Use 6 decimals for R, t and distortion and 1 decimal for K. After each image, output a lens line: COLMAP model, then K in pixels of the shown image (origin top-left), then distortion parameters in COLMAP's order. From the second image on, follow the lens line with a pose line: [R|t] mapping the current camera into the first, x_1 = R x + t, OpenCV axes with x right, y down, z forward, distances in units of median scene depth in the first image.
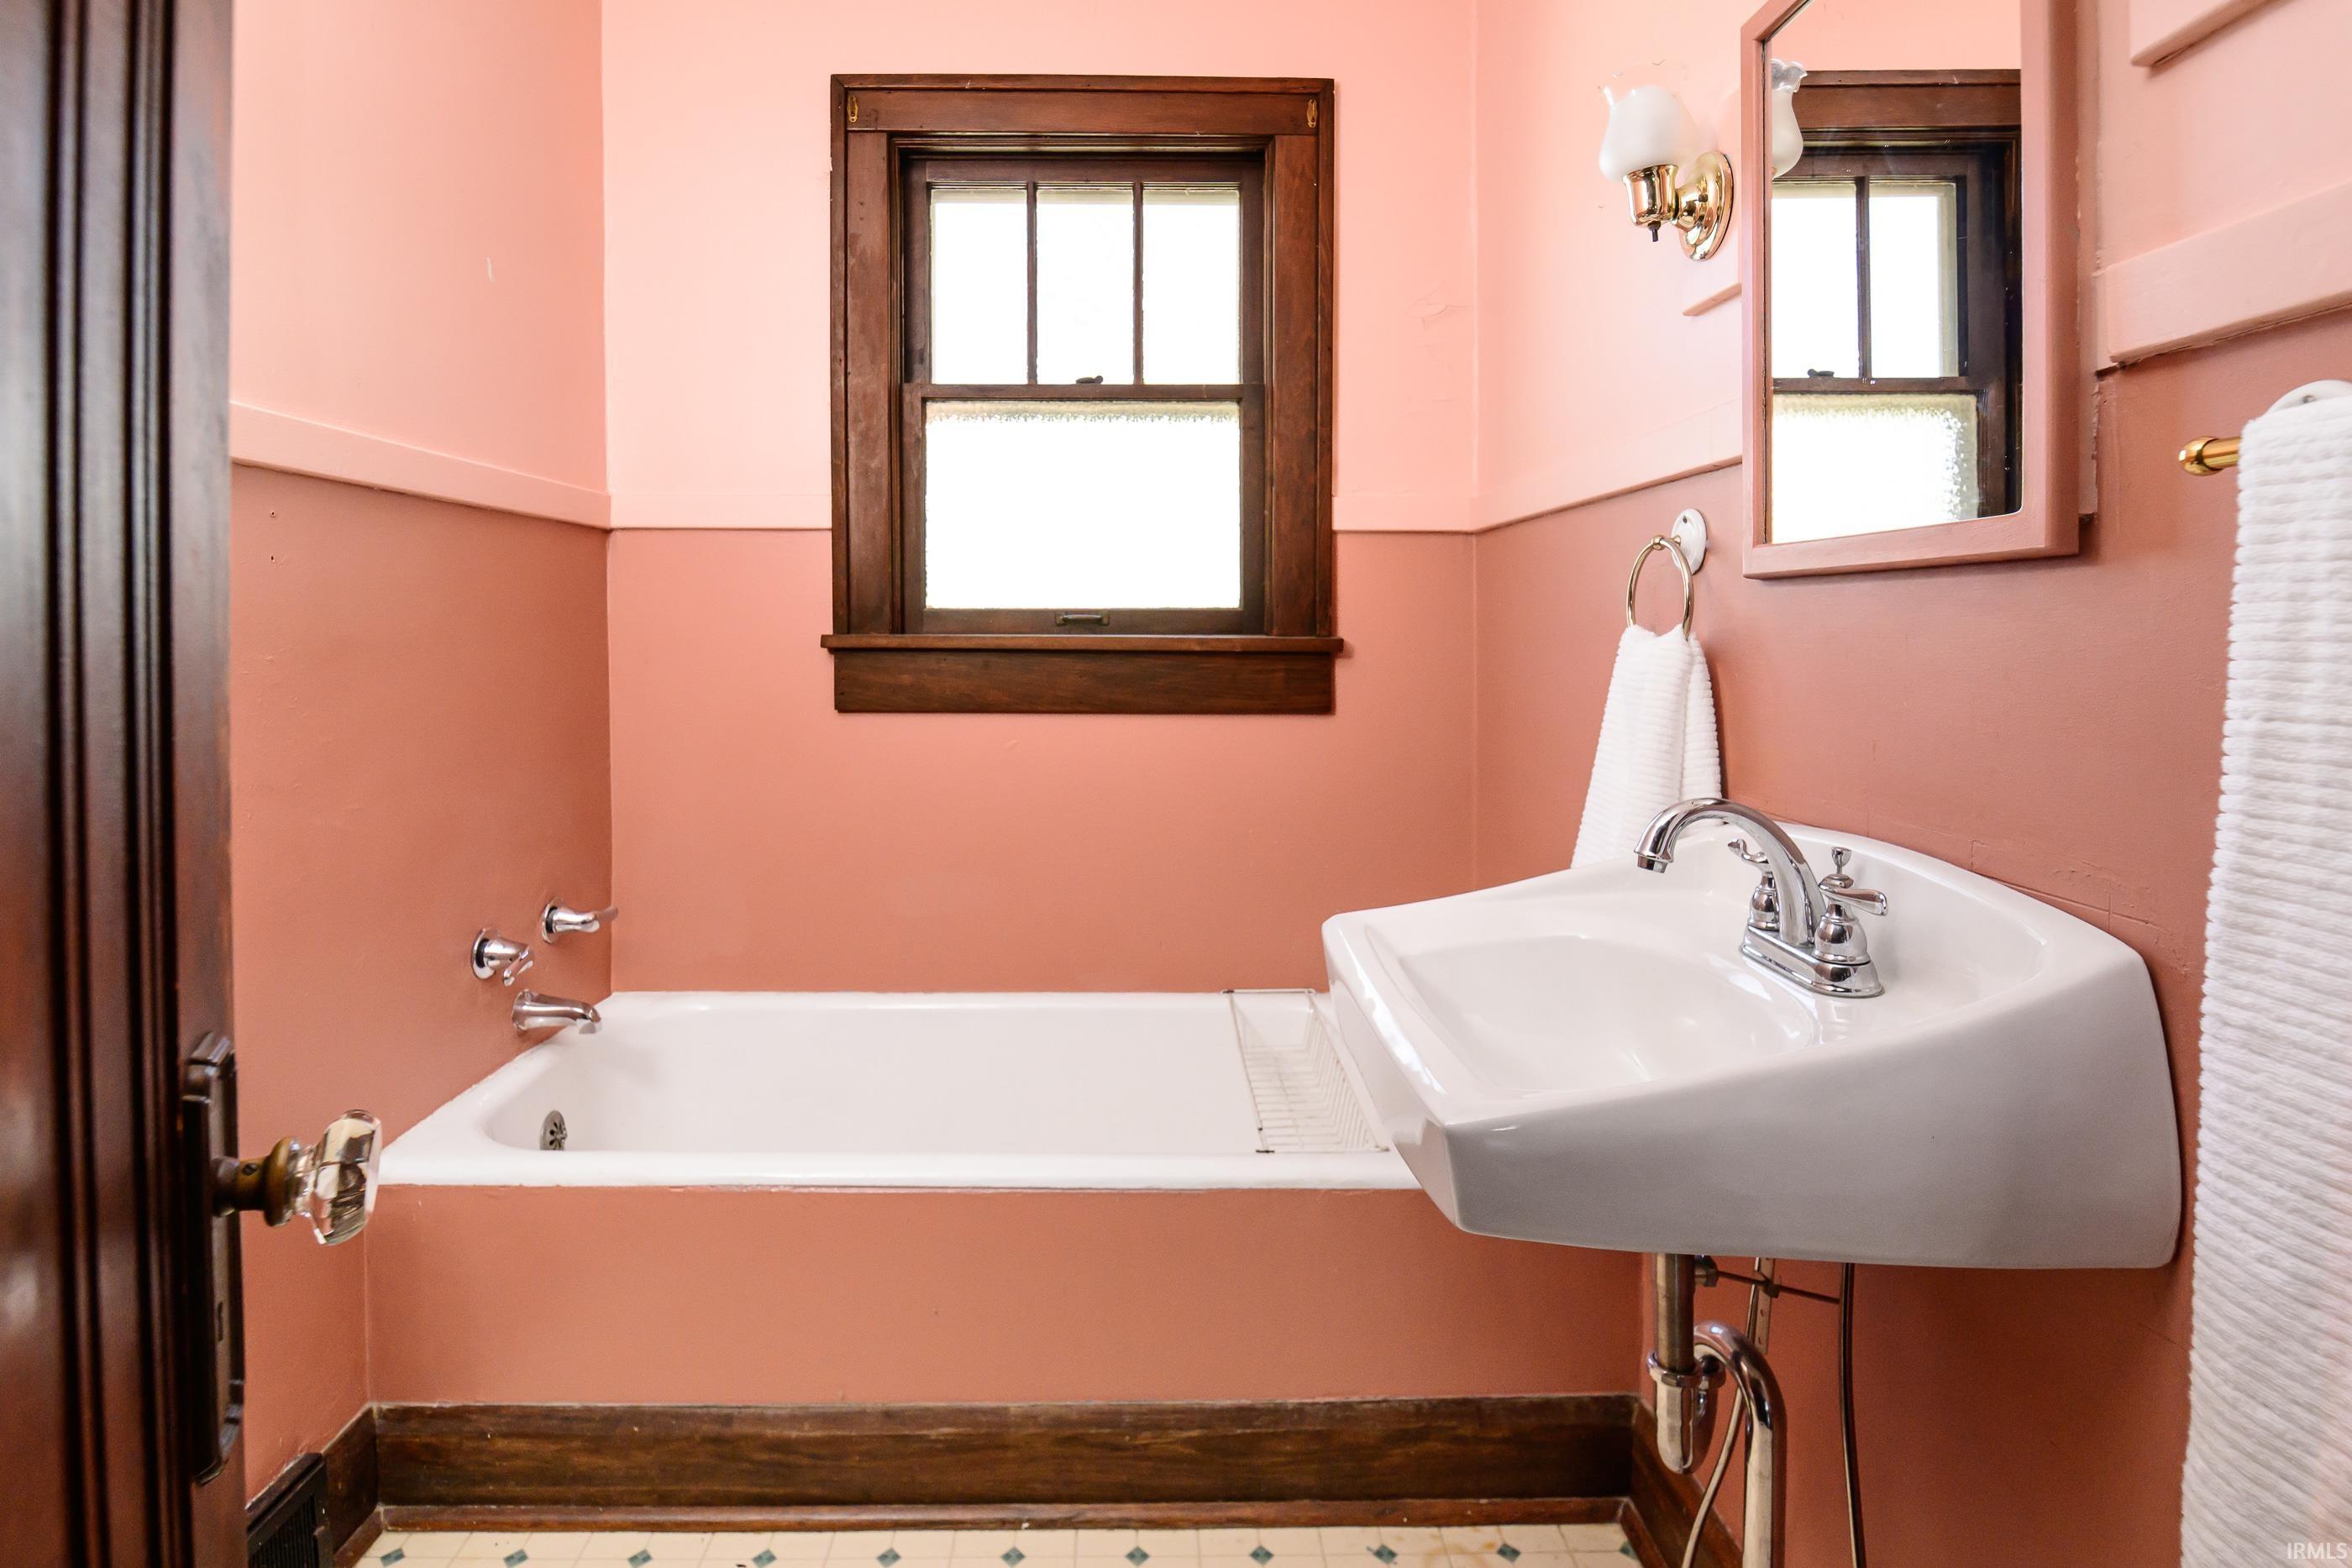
lens RADIAL K [[1204.6, 0, 1167.3], [0, 1204.6, 636.3], [0, 0, 1]] dist [-0.001352, -0.002381]
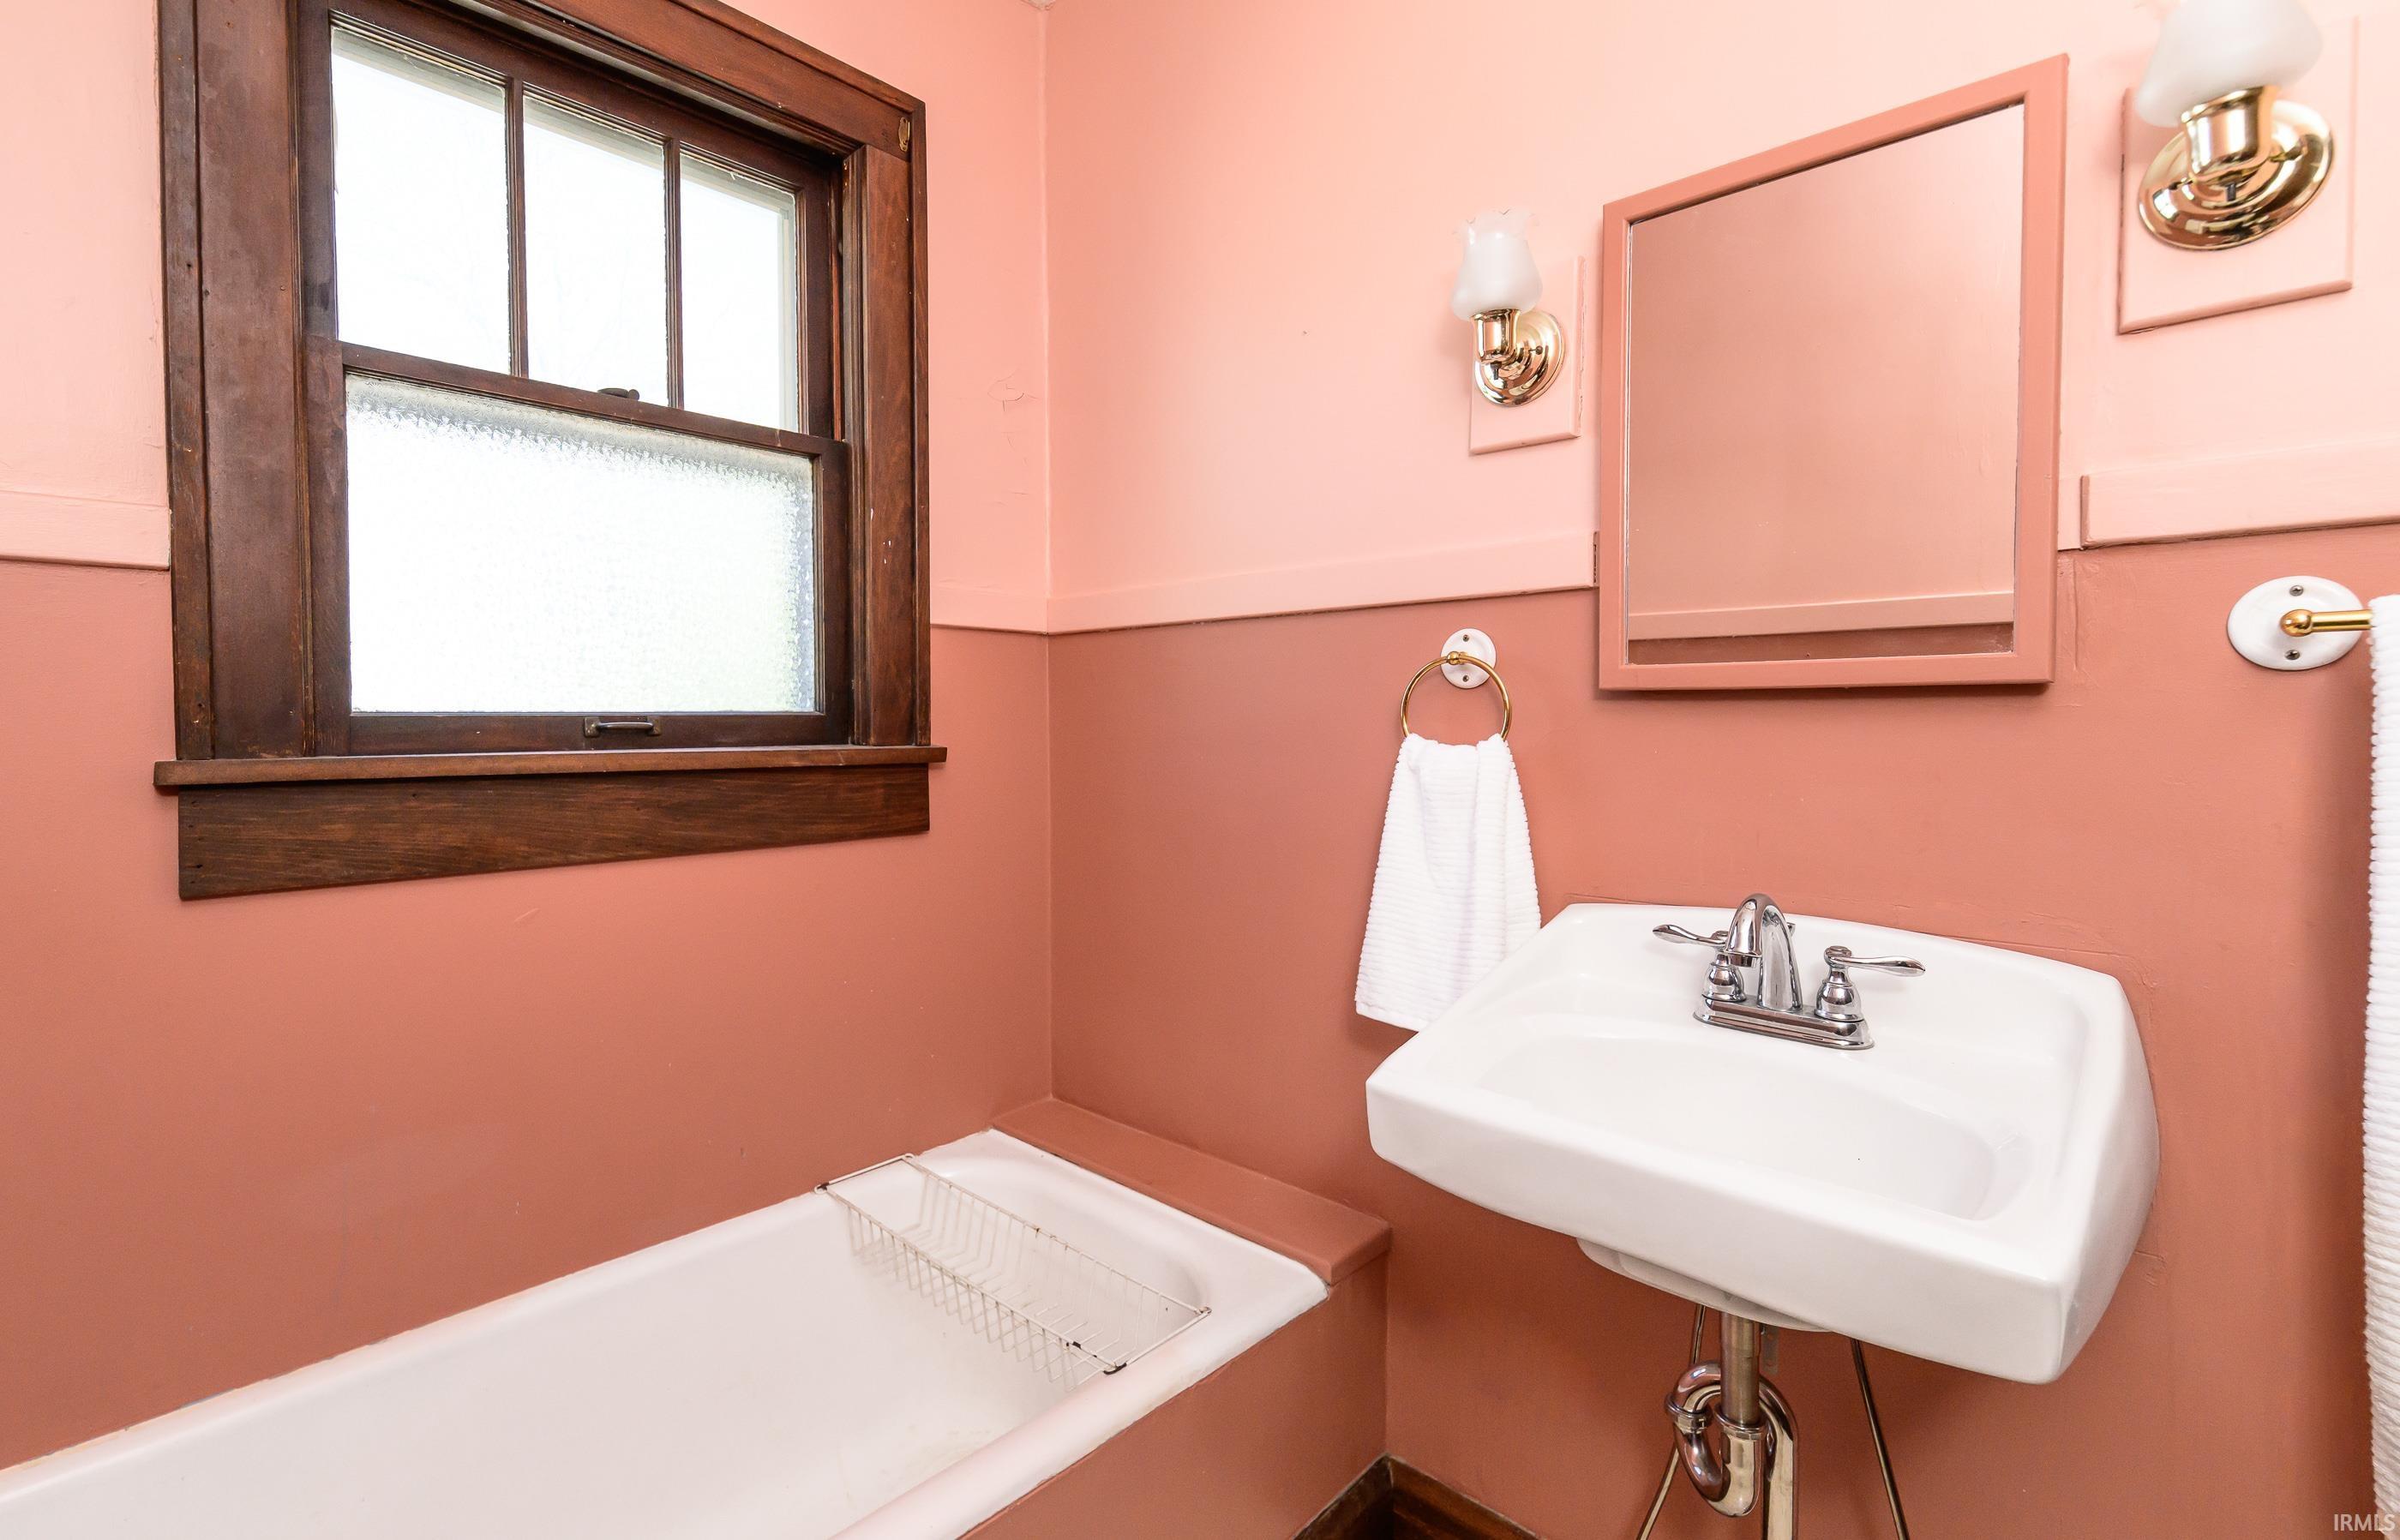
lens RADIAL K [[1088.5, 0, 1166.4], [0, 1088.5, 739.4], [0, 0, 1]] dist [0.001215, -0.002305]
pose [[0.705036, -0.018202, 0.708938, -0.304780], [0.010746, 0.999830, 0.014983, -0.013901], [-0.709090, -0.002945, 0.705112, 0.321170]]
